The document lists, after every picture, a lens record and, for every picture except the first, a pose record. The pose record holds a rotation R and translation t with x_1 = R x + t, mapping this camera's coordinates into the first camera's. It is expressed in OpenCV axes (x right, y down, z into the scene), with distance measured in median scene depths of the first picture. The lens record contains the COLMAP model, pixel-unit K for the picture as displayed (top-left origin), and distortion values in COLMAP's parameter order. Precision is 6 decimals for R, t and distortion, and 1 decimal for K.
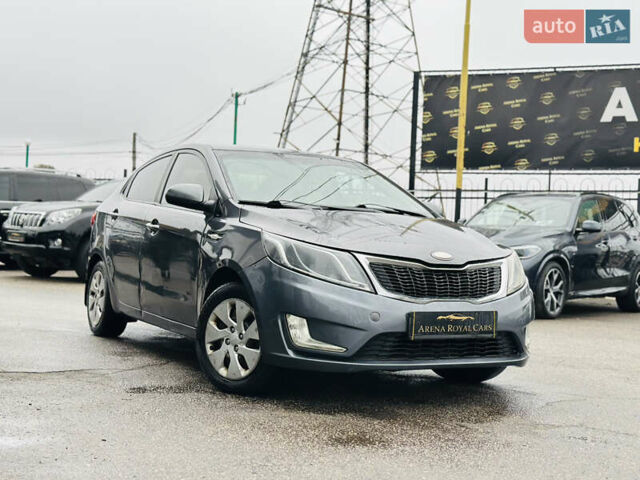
lens RADIAL K [[890.9, 0, 320.5], [0, 890.9, 233.9], [0, 0, 1]] dist [0.165446, -0.087594]
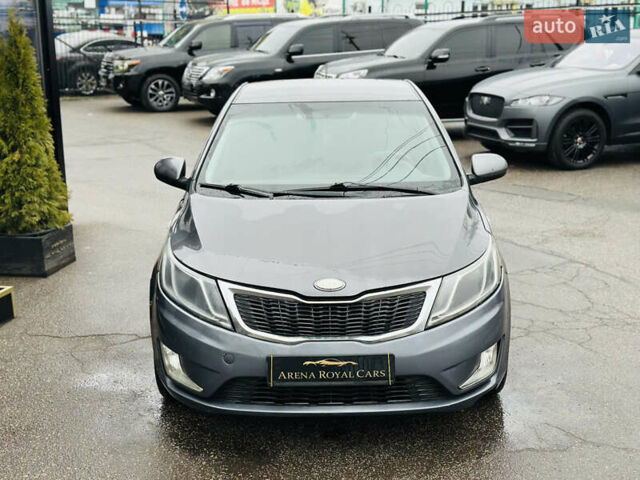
lens RADIAL K [[894.3, 0, 320.0], [0, 894.3, 240.0], [0, 0, 1]] dist [0.183401, -0.293607]
pose [[0.869321, 0.066064, -0.489812, 0.602341], [0.052855, 0.972917, 0.225031, -0.230793], [0.491413, -0.221514, 0.842285, 0.332513]]
